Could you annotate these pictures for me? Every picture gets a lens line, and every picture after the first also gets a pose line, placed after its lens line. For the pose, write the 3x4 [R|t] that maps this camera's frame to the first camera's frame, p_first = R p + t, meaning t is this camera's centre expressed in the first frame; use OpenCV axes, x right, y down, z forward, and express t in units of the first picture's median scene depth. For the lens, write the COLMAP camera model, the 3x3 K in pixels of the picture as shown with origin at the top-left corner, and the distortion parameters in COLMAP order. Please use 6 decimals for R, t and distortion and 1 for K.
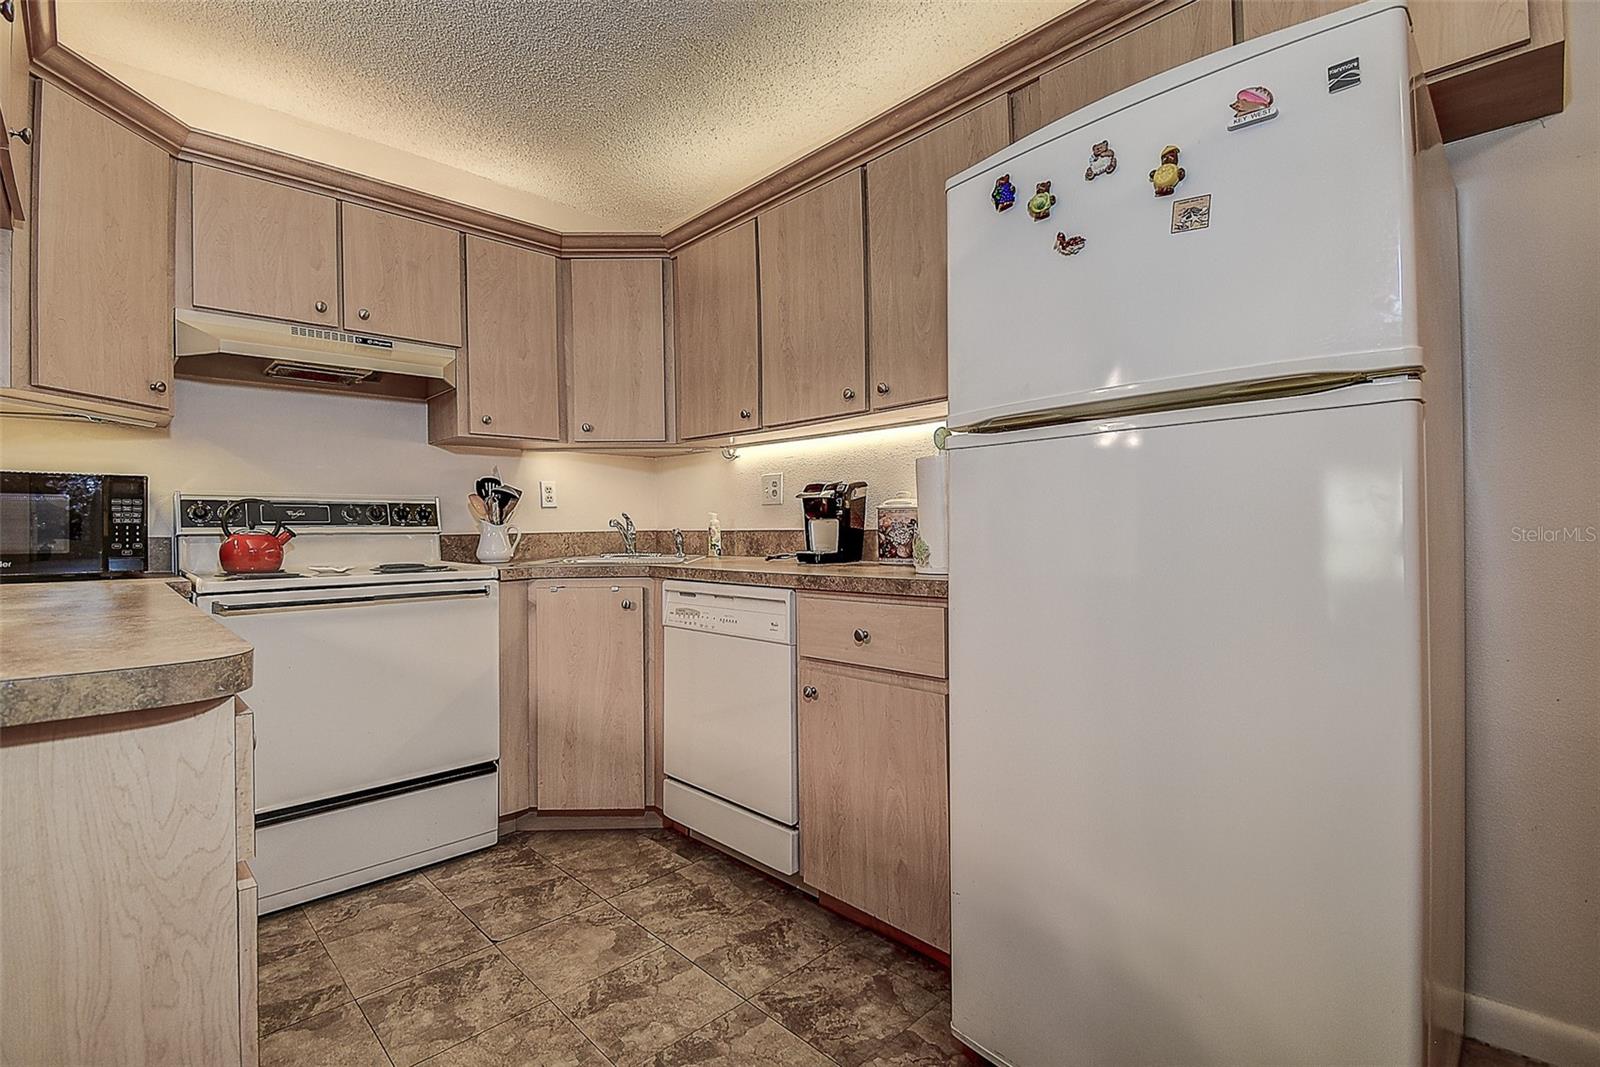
lens RADIAL K [[730.0, 0, 813.4], [0, 730.0, 532.5], [0, 0, 1]] dist [-0.002886, -0.008919]
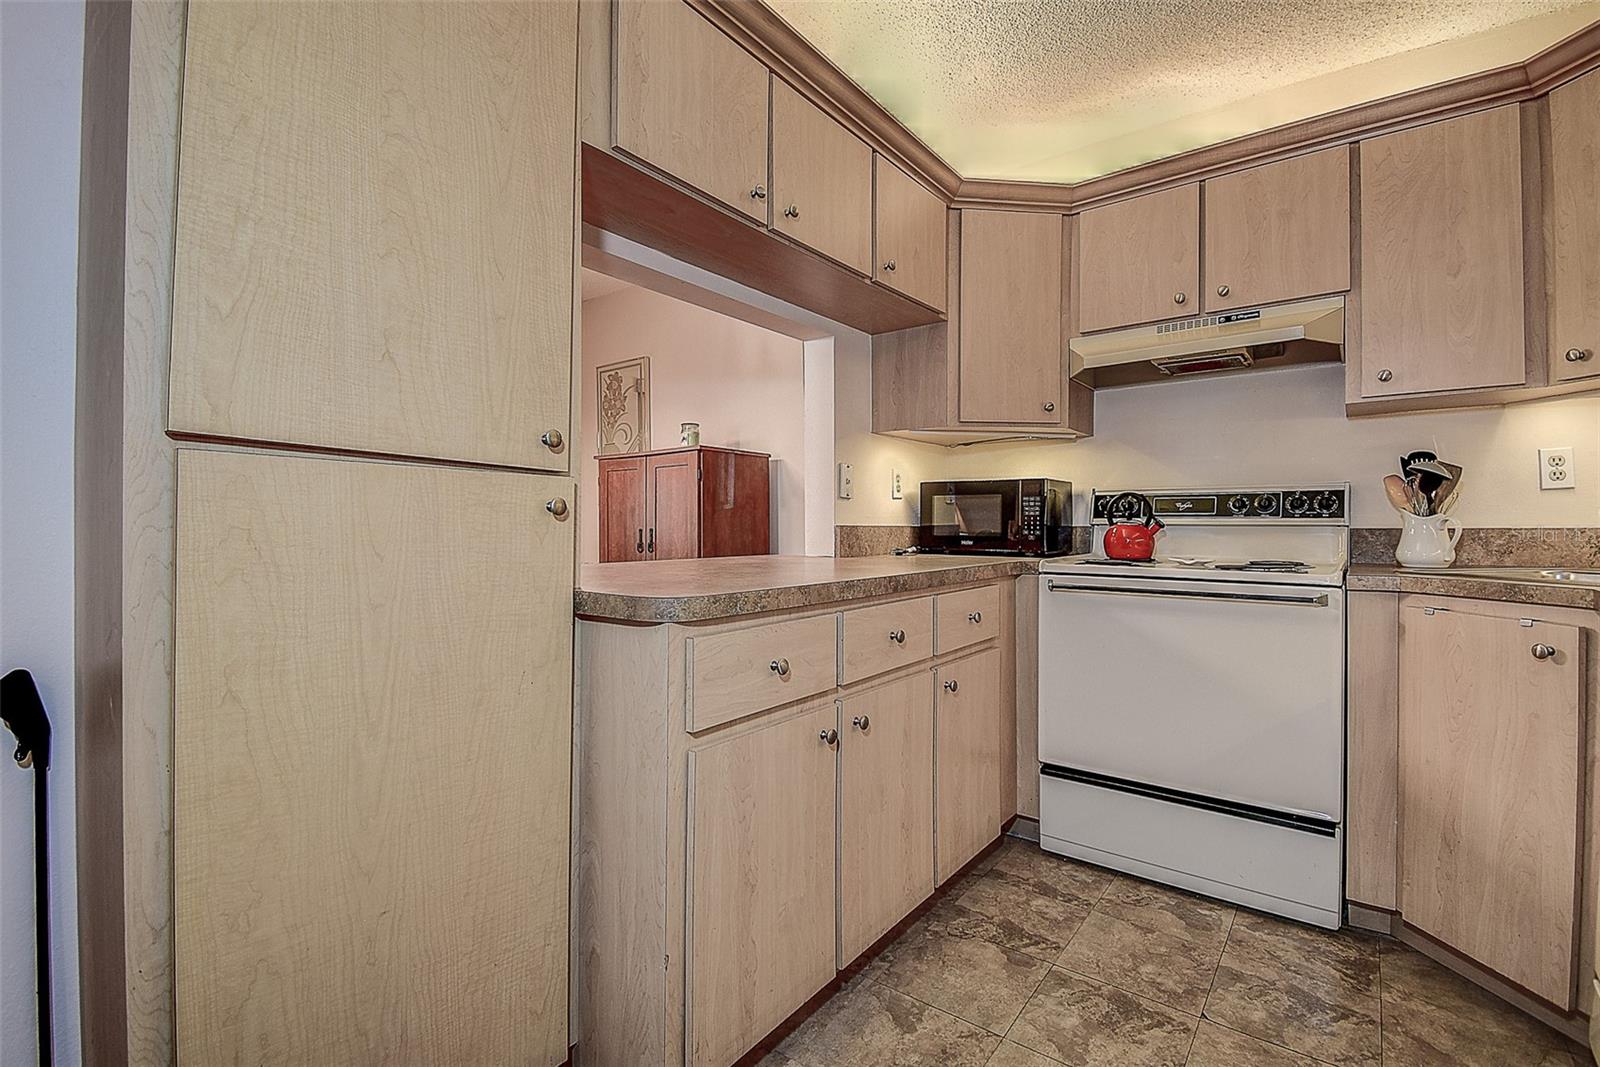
lens RADIAL K [[730.0, 0, 786.7], [0, 730.0, 533.2], [0, 0, 1]] dist [-0.002886, -0.008919]
pose [[0.108268, 0.021918, -0.993880, 0.246899], [-0.009480, 0.999734, 0.021014, -0.002818], [0.994076, 0.007147, 0.108447, 0.328482]]
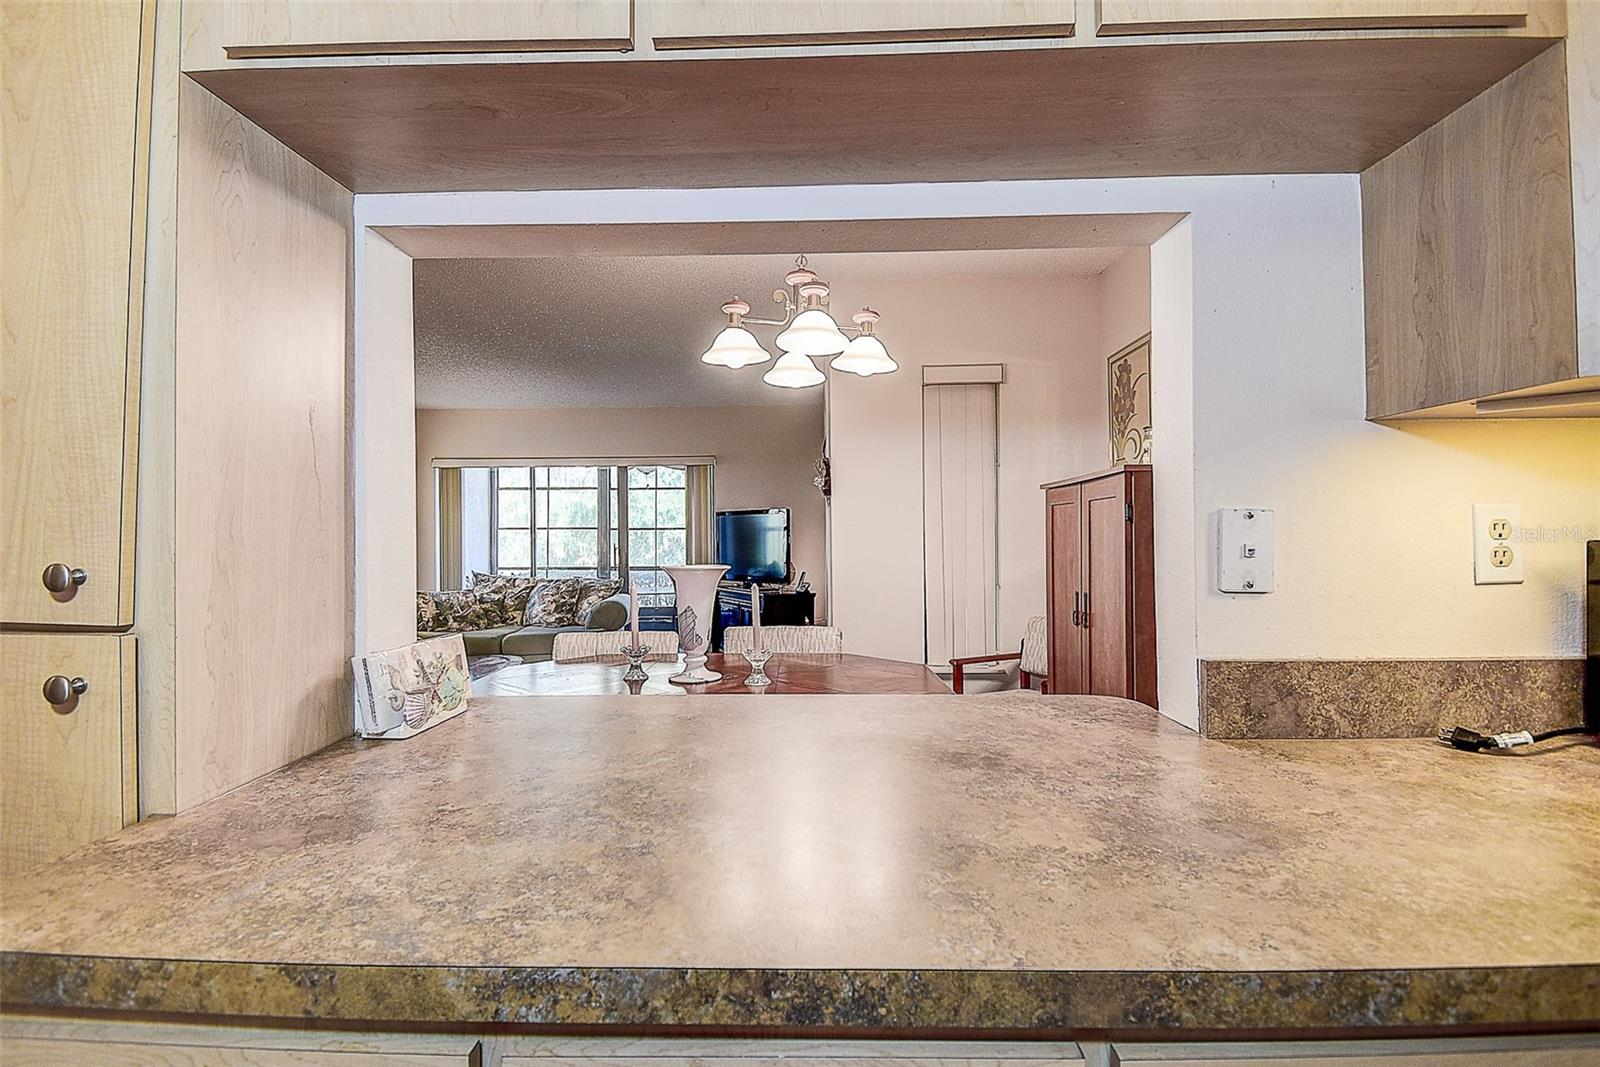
lens RADIAL K [[730.0, 0, 793.4], [0, 730.0, 530.2], [0, 0, 1]] dist [-0.002886, -0.008919]
pose [[-0.733542, 0.014513, -0.679489, 0.053215], [0.012505, 0.999891, 0.007857, -0.028543], [0.679529, -0.002734, -0.733644, 0.446300]]
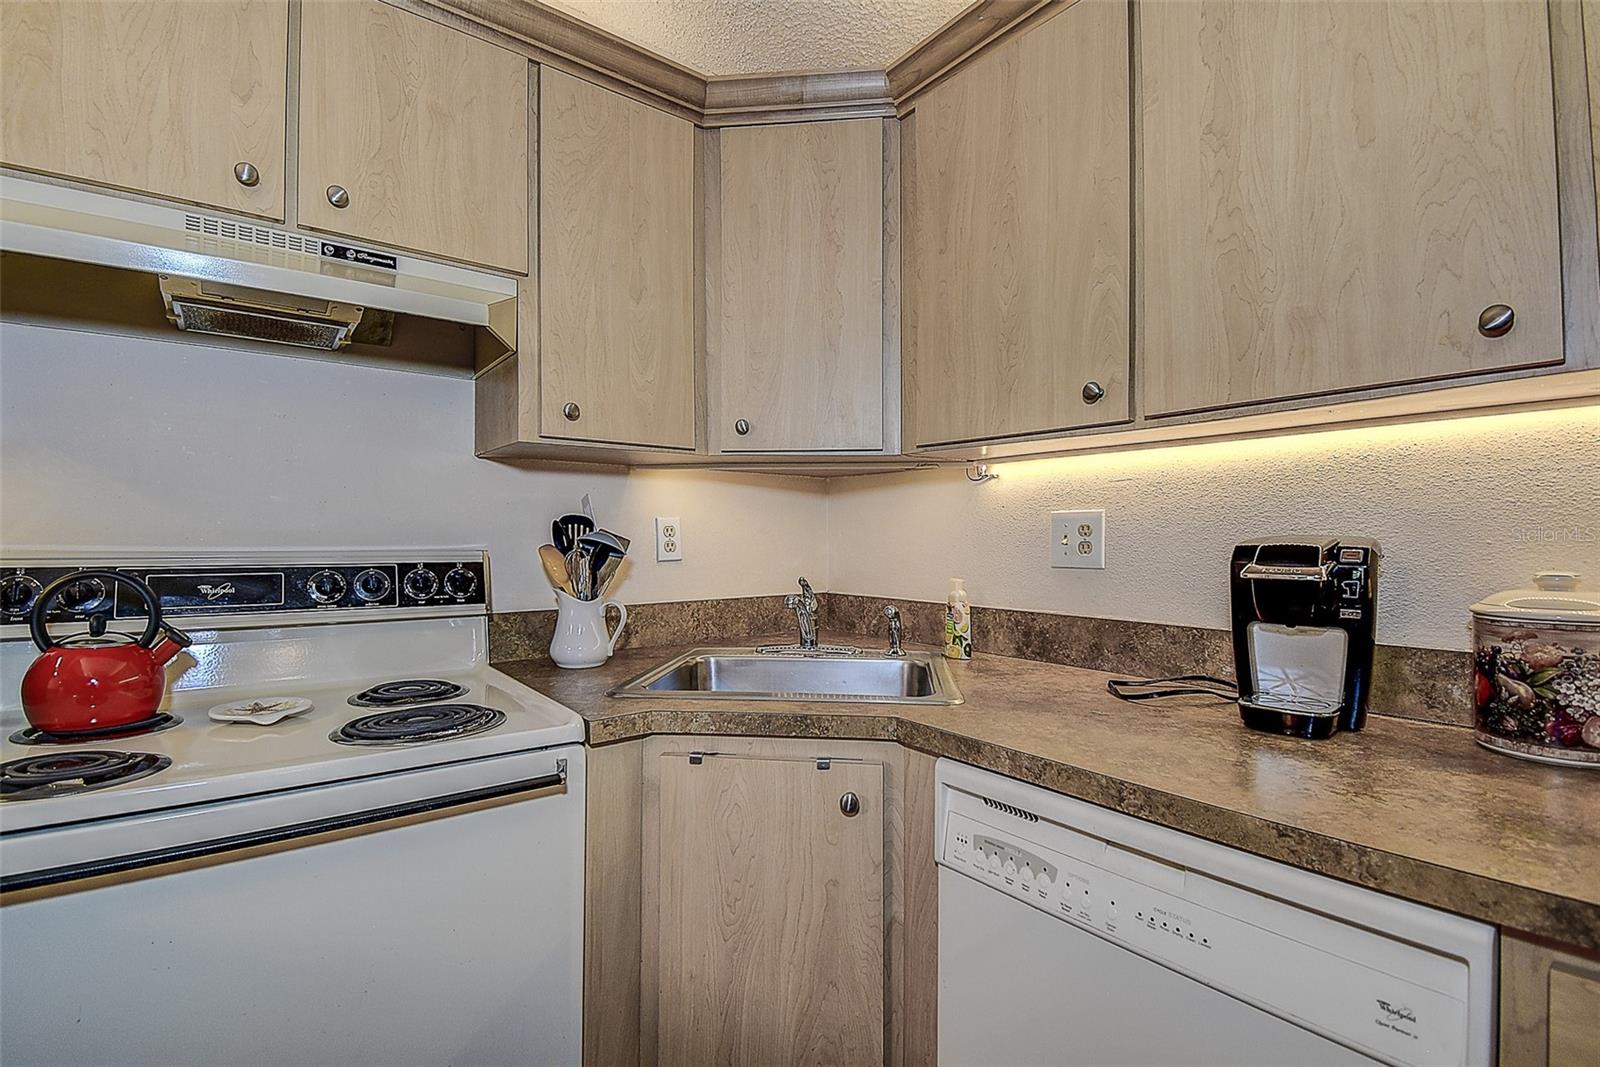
lens RADIAL K [[730.0, 0, 805.7], [0, 730.0, 532.0], [0, 0, 1]] dist [-0.002886, -0.008919]
pose [[0.992237, 0.011040, -0.123869, -0.225326], [-0.013401, 0.999744, -0.018246, -0.062311], [0.123635, 0.019764, 0.992131, 0.528382]]
